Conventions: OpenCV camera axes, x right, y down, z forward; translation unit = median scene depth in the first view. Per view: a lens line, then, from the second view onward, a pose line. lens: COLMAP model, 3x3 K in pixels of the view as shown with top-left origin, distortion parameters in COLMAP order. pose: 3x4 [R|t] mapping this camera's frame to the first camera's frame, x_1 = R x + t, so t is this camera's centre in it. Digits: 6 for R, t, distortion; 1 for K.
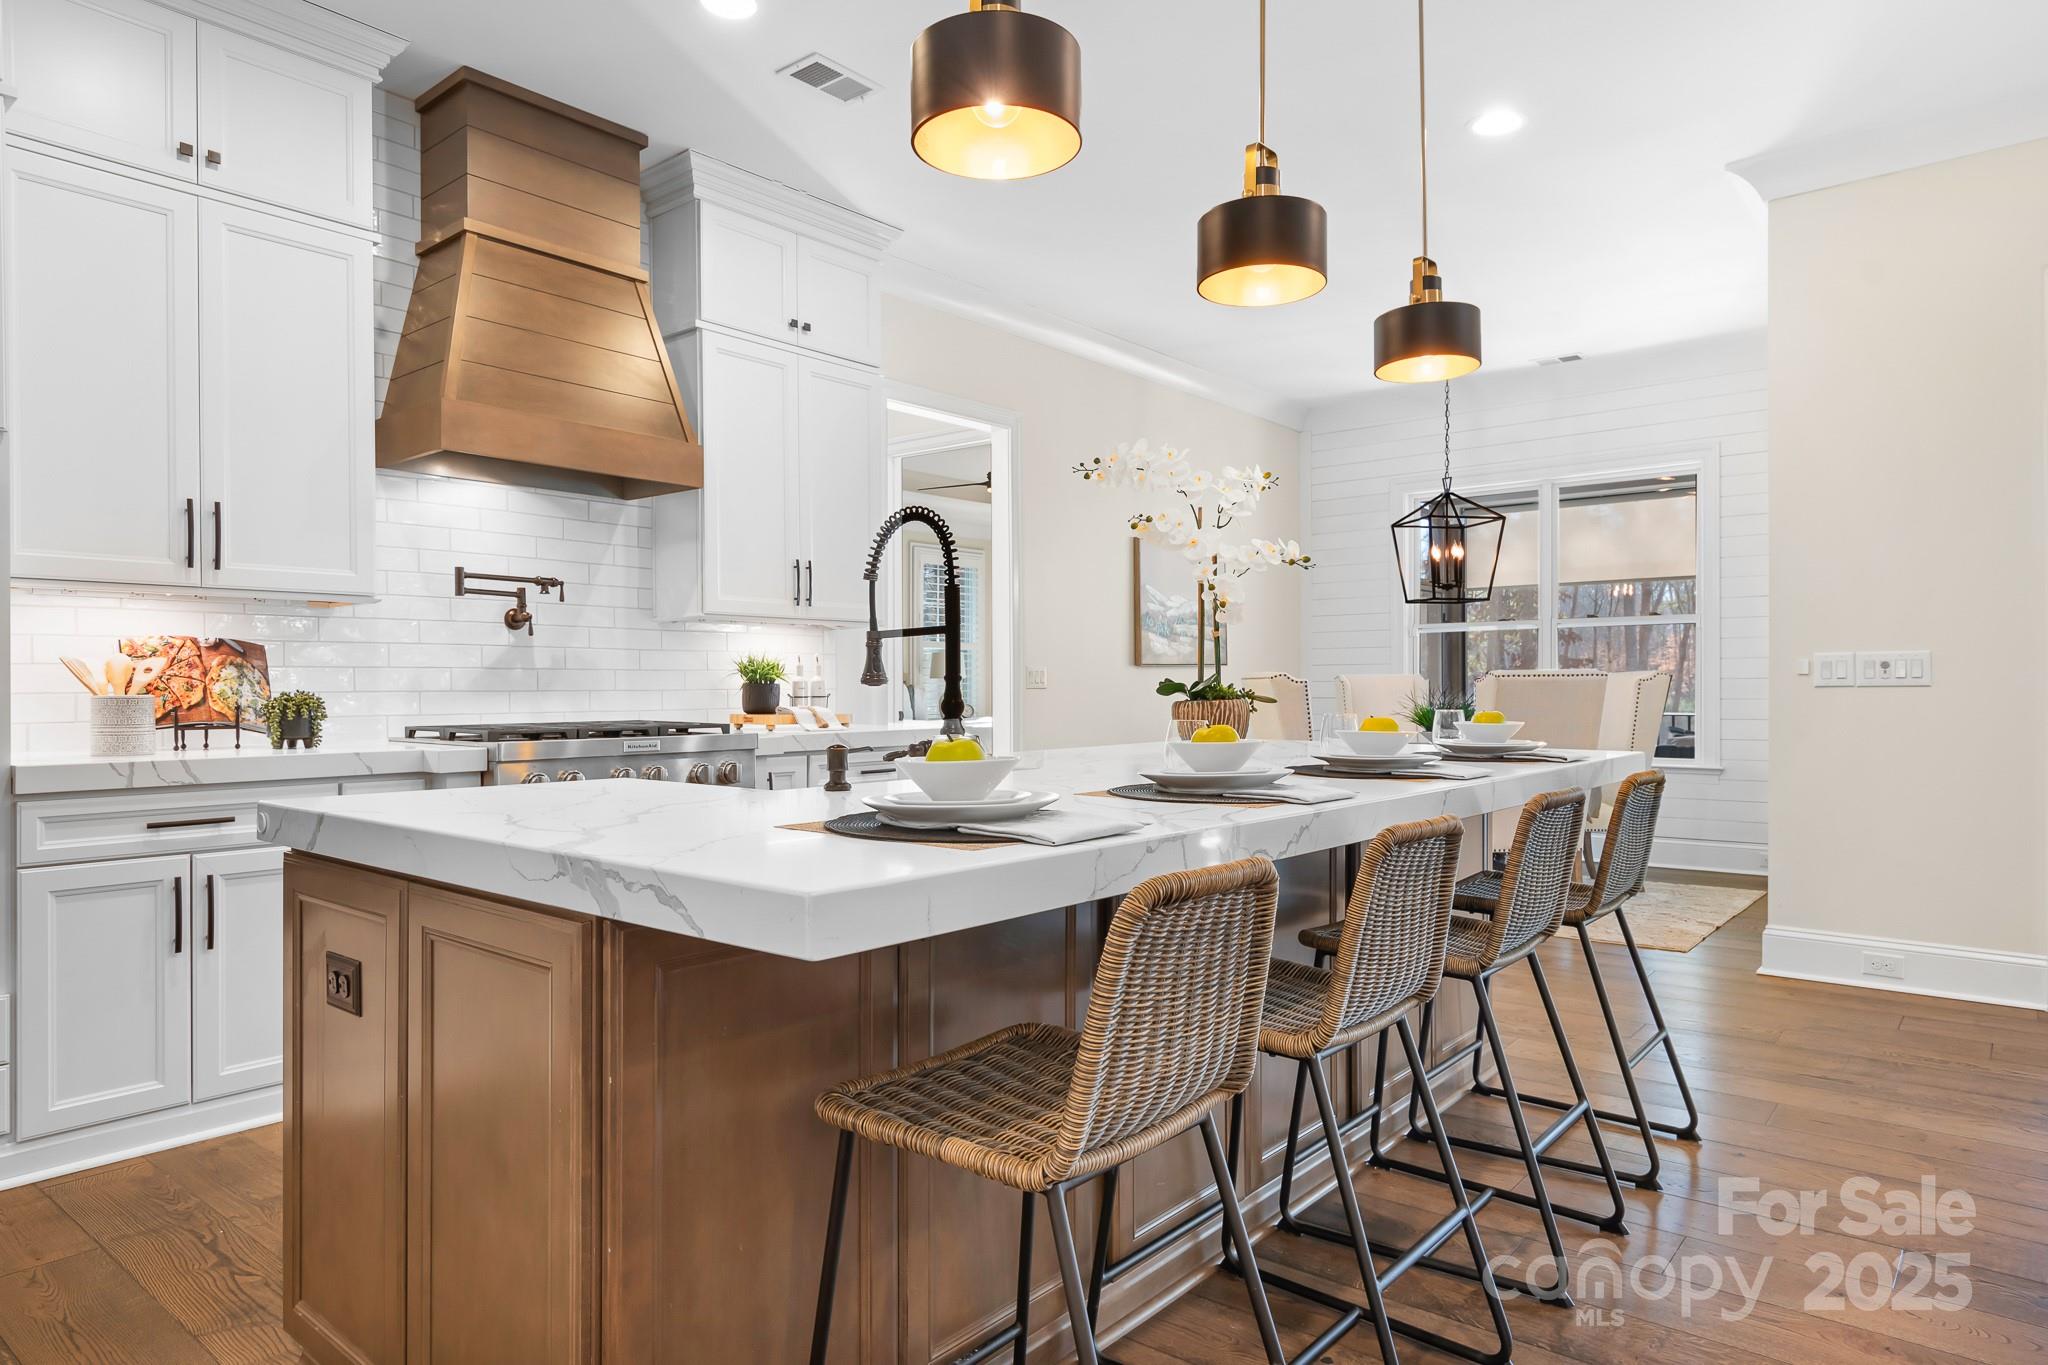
lens RADIAL K [[1222.8, 0, 1026.6], [0, 1222.8, 693.2], [0, 0, 1]] dist [-0.009071, -0.004937]
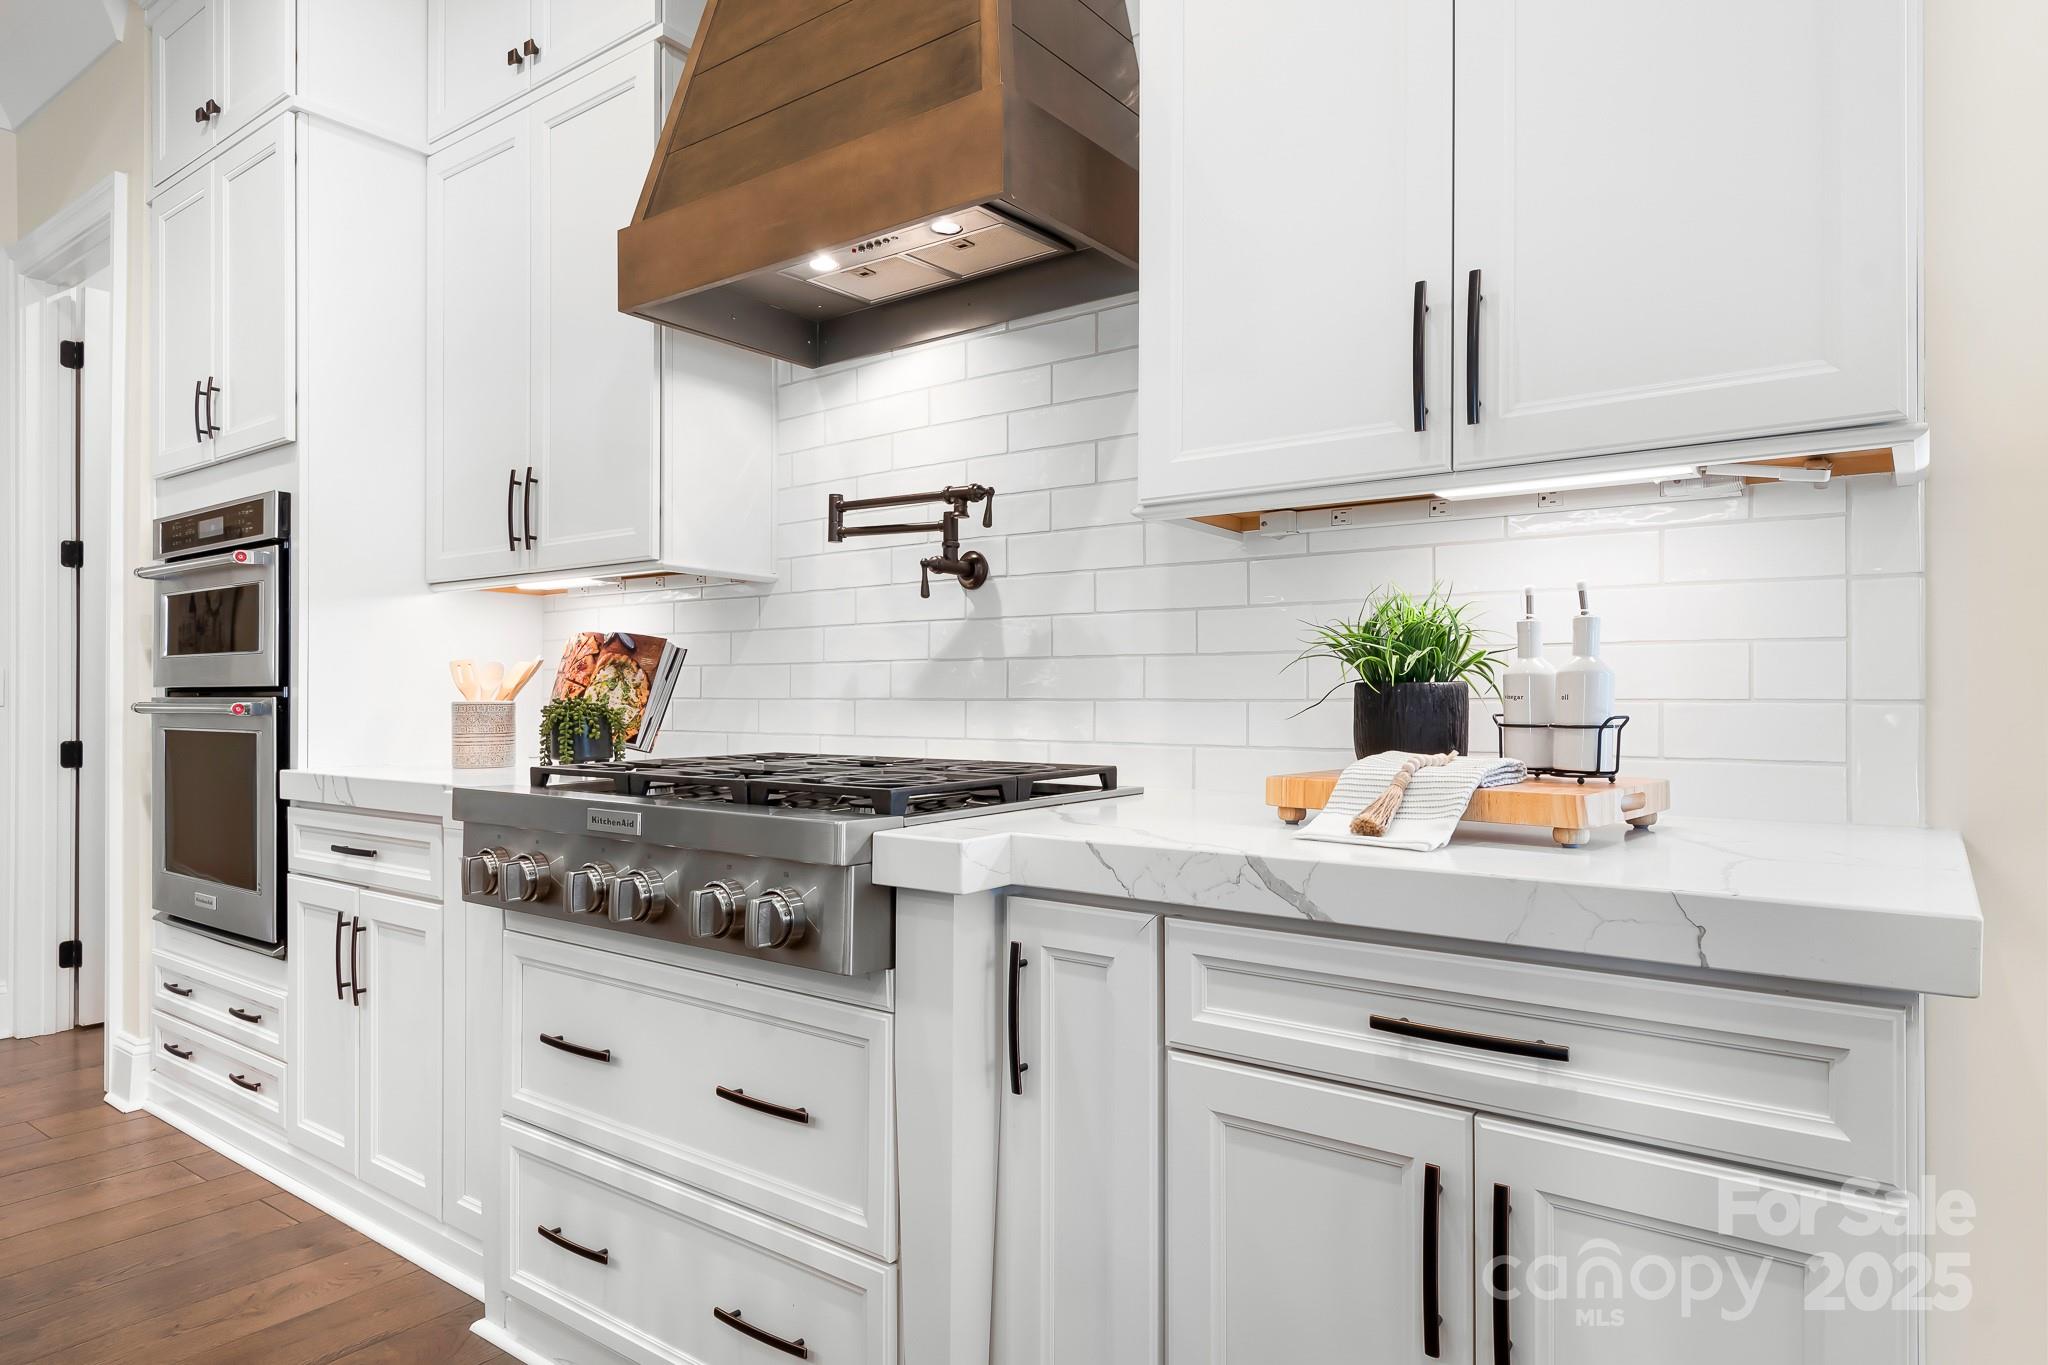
lens RADIAL K [[1222.8, 0, 1023.8], [0, 1222.8, 683.1], [0, 0, 1]] dist [-0.009071, -0.004937]
pose [[0.052731, -0.003893, -0.998601, 0.132847], [-0.003478, 0.999986, -0.004082, -0.006826], [0.998603, 0.003688, 0.052717, 0.965681]]
